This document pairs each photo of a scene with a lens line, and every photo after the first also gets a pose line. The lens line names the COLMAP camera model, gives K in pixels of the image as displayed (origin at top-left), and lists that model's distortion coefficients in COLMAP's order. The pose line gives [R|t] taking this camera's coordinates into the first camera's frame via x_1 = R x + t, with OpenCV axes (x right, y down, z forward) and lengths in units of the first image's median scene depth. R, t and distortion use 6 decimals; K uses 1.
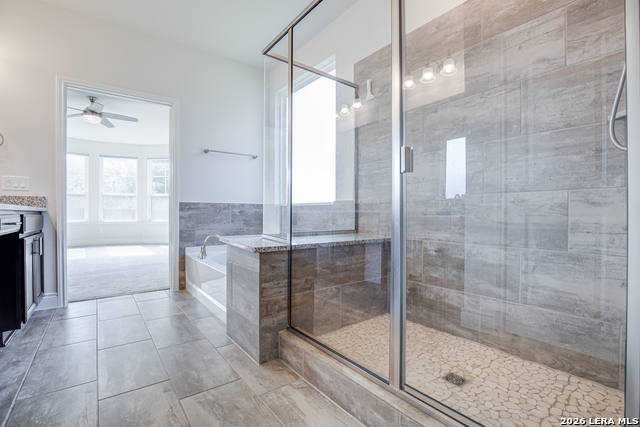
lens RADIAL K [[295.6, 0, 318.0], [0, 295.6, 214.9], [0, 0, 1]] dist [-0.023227, 0.002999]
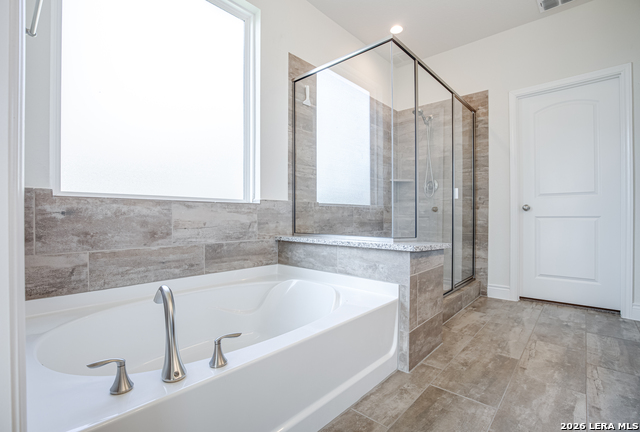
lens RADIAL K [[300.5, 0, 322.2], [0, 300.5, 215.4], [0, 0, 1]] dist [-0.018071, 0.001062]
pose [[-0.201506, -0.004782, 0.979476, -1.372269], [0.001003, 0.999987, 0.005089, -0.014907], [-0.979487, 0.002008, -0.201498, 1.833521]]
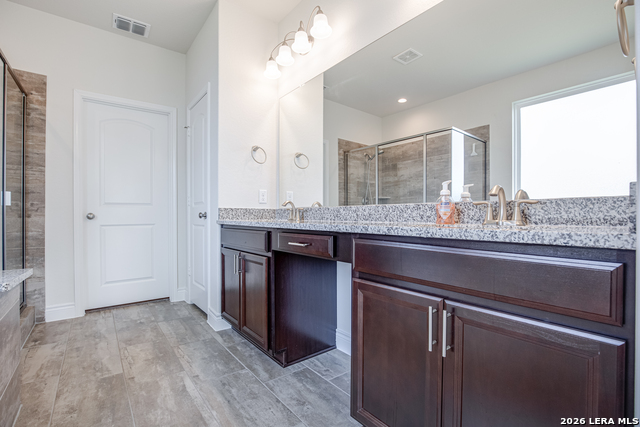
lens RADIAL K [[295.6, 0, 323.6], [0, 295.6, 215.3], [0, 0, 1]] dist [-0.023227, 0.002999]
pose [[-0.999718, -0.003953, -0.023401, -1.158234], [-0.003979, 0.999992, 0.001065, -0.067257], [0.023397, 0.001158, -0.999726, 2.007834]]
